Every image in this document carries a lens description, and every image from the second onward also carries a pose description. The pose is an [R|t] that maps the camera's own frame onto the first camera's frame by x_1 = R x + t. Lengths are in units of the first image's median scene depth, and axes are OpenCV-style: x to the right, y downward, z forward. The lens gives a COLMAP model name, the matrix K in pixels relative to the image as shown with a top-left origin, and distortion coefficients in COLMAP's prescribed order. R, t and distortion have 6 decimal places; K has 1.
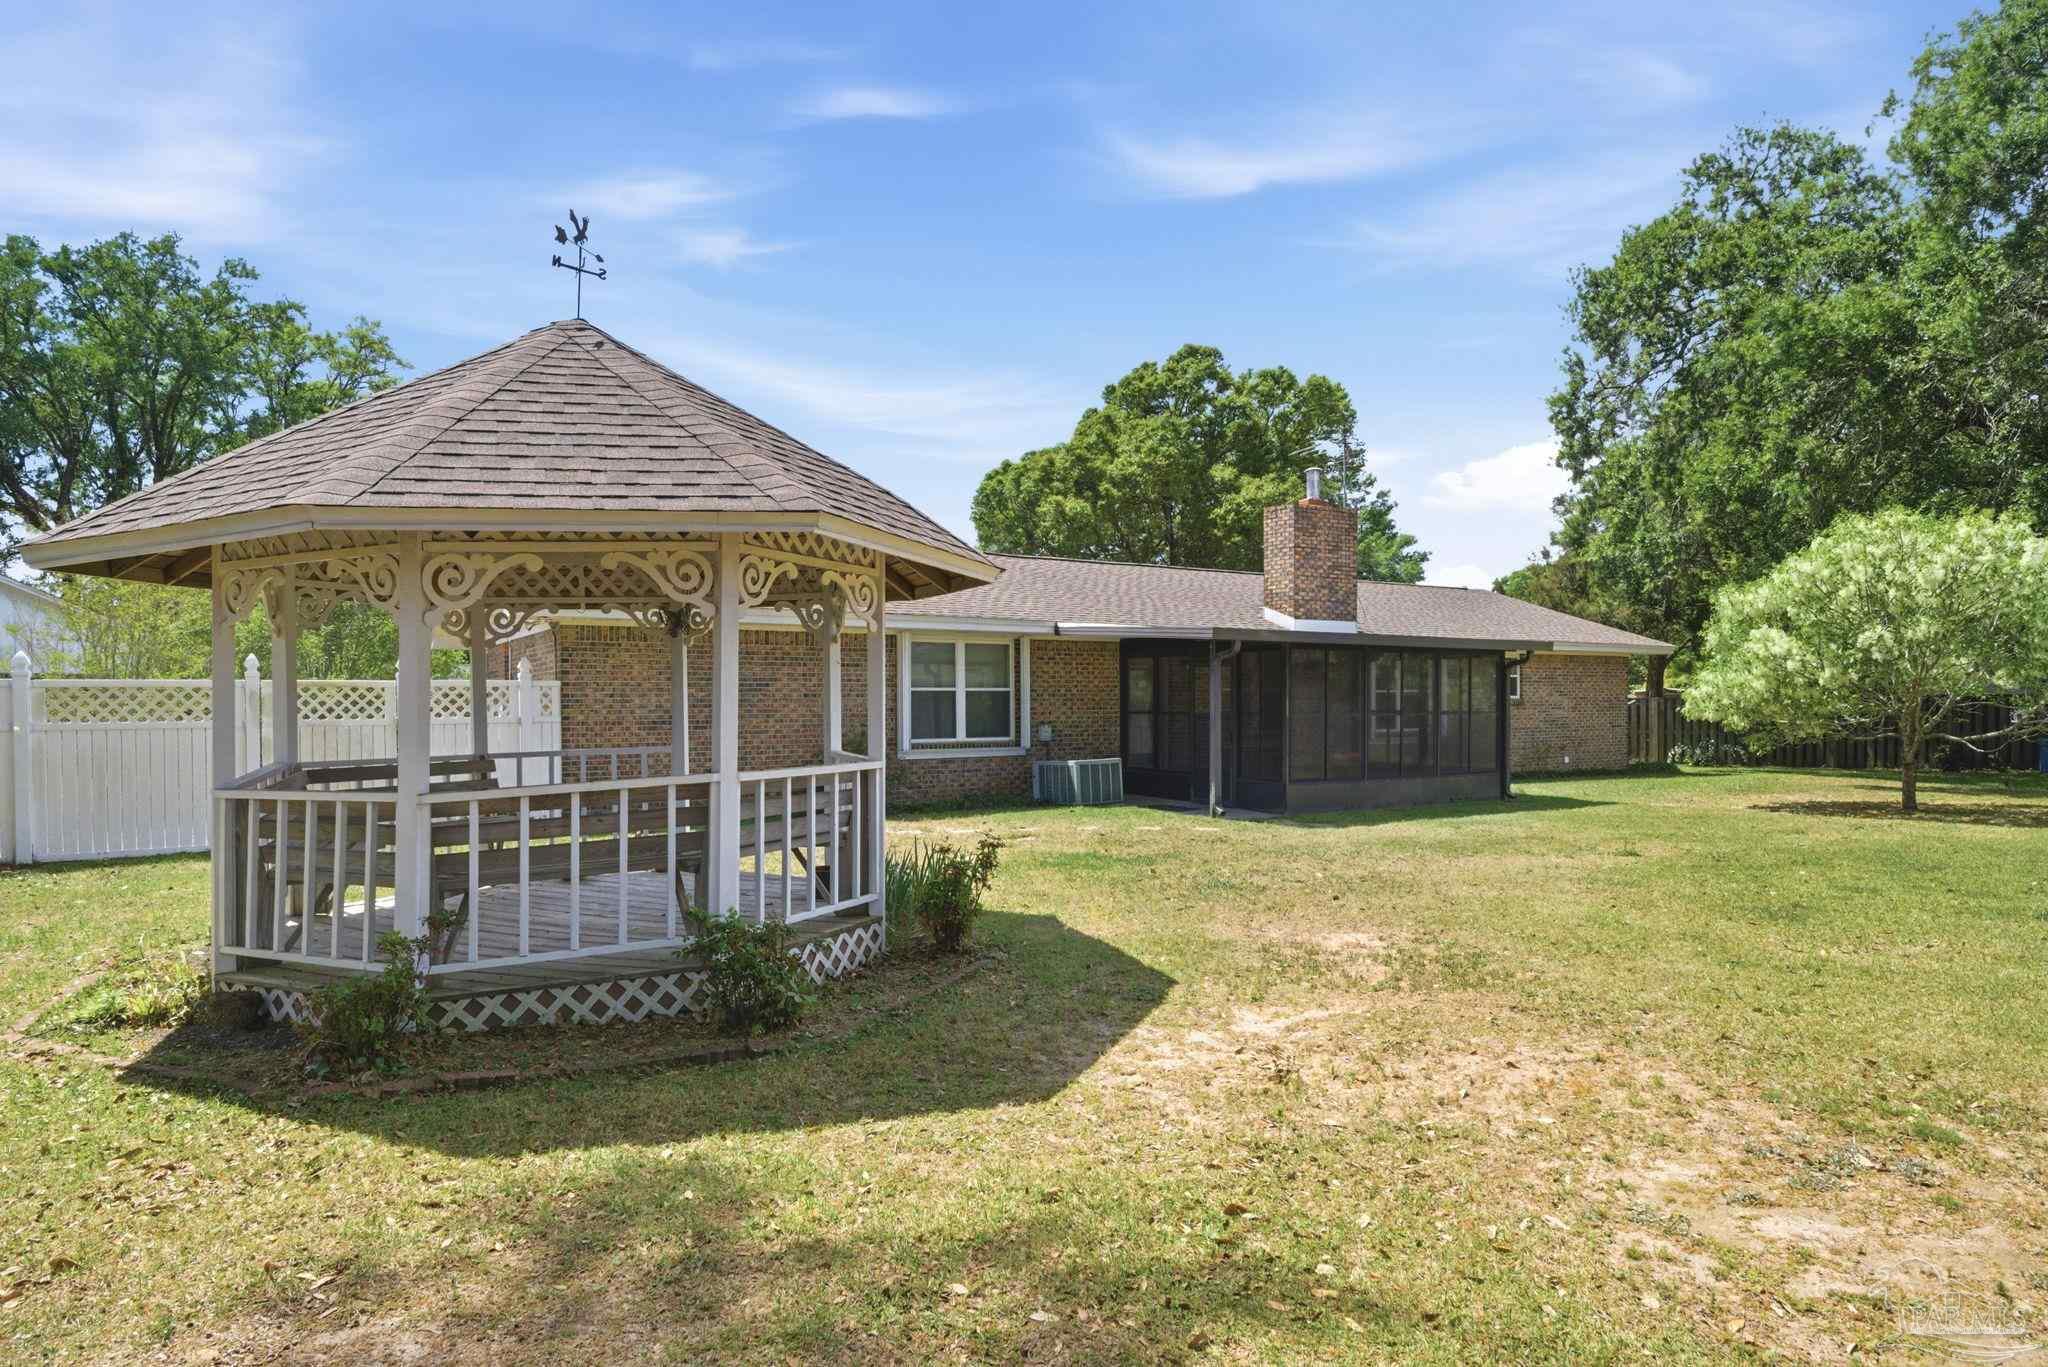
lens RADIAL K [[1046.7, 0, 1021.1], [0, 1046.7, 688.8], [0, 0, 1]] dist [0.000885, -0.000302]
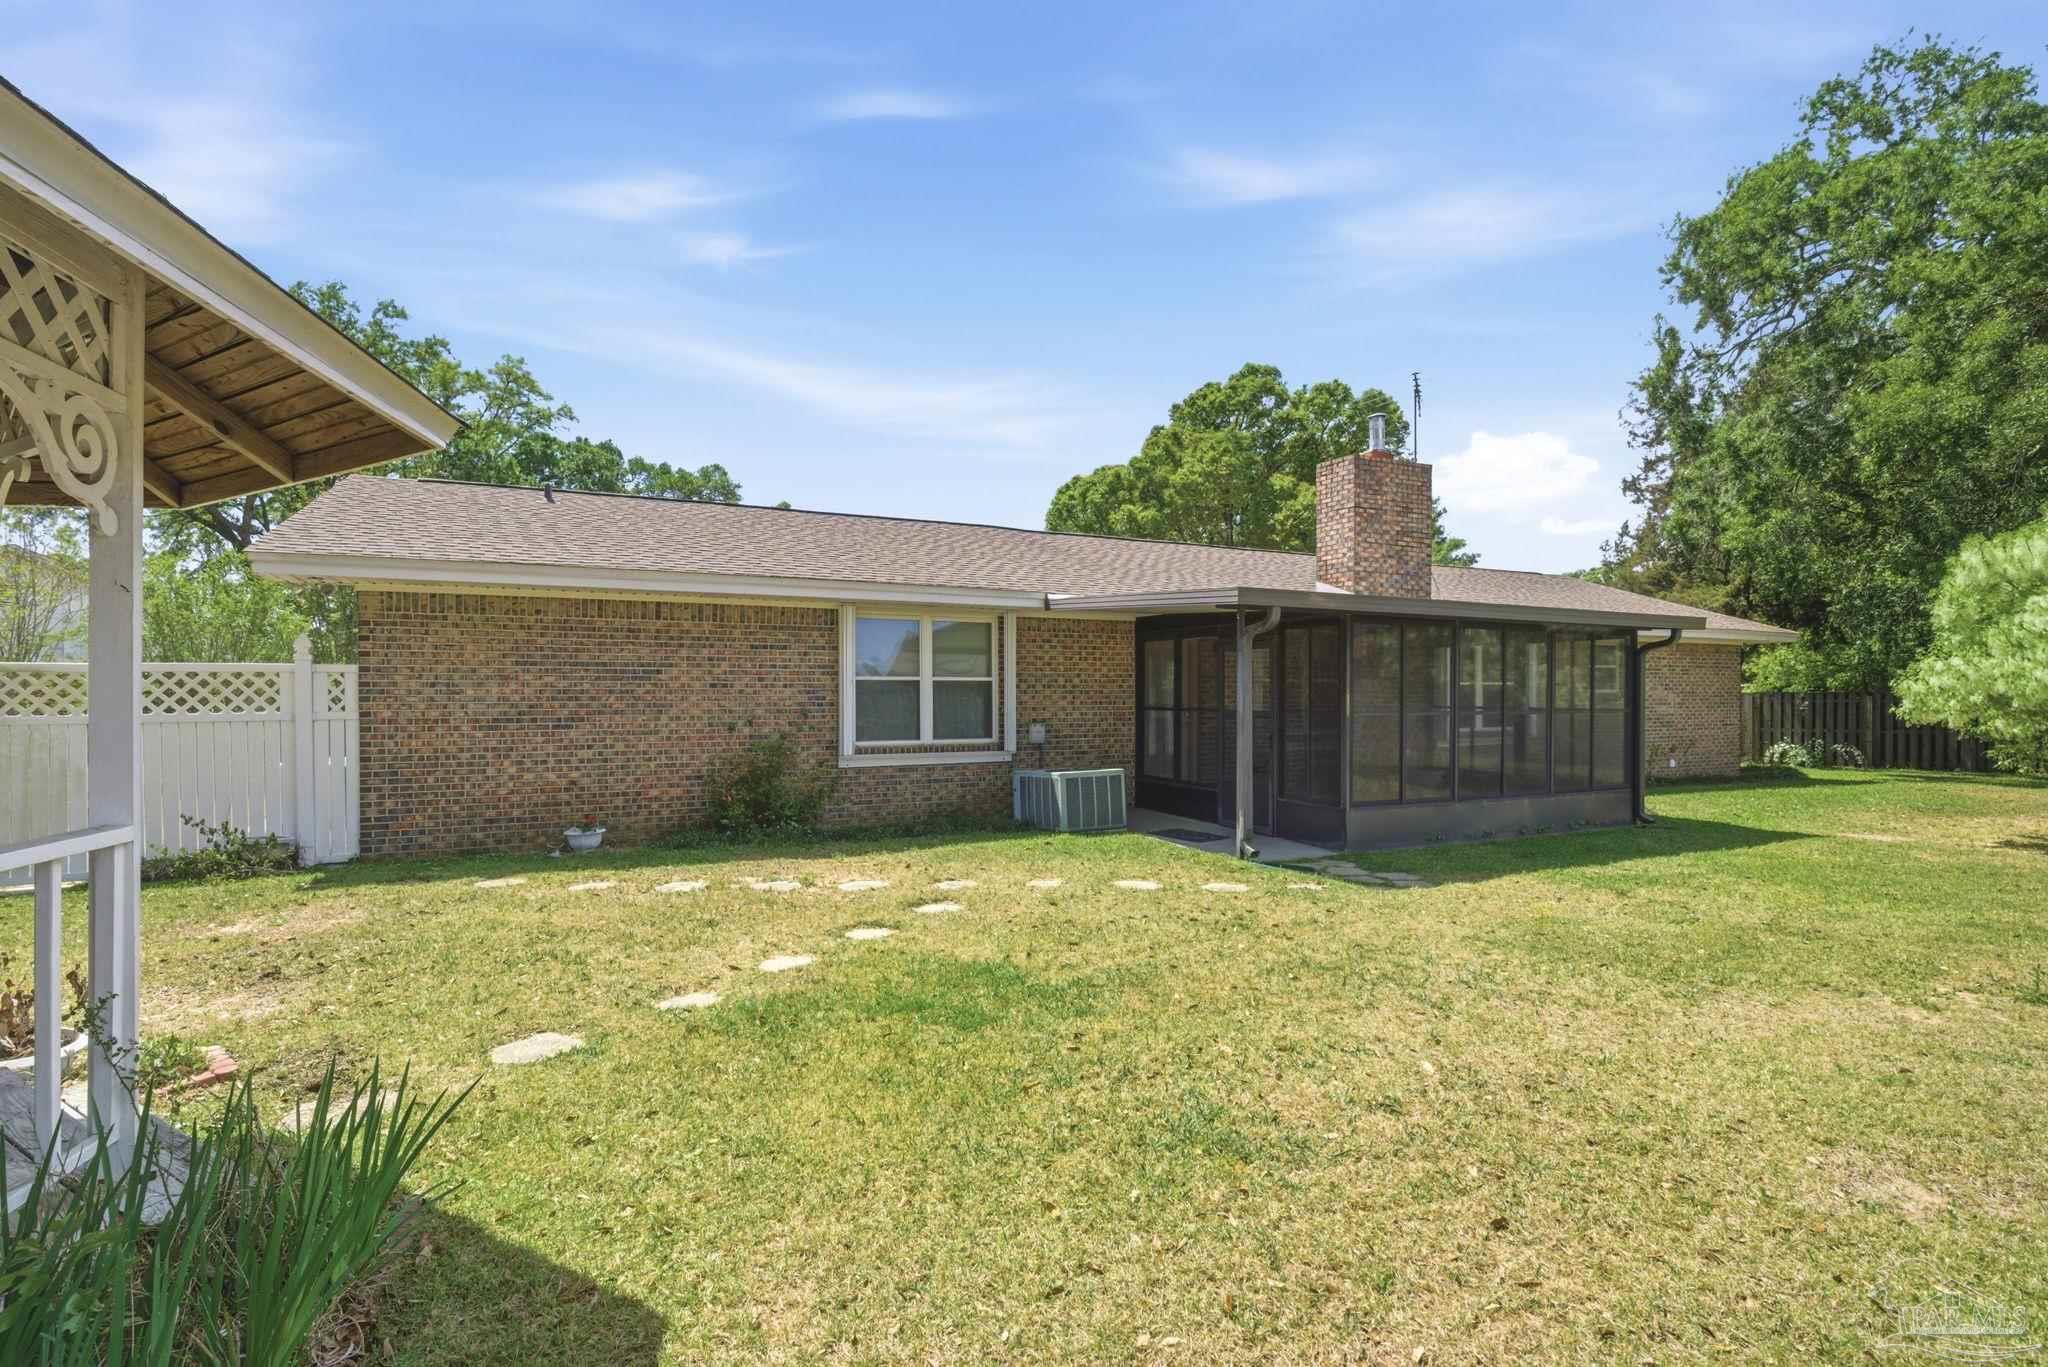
lens RADIAL K [[873.6, 0, 1025.6], [0, 873.6, 685.4], [0, 0, 1]] dist [-0.016644, 0.008085]
pose [[0.995253, 0.002828, -0.097280, 0.051500], [-0.002432, 0.999988, 0.004186, 0.001653], [0.097291, -0.003930, 0.995248, 0.213587]]
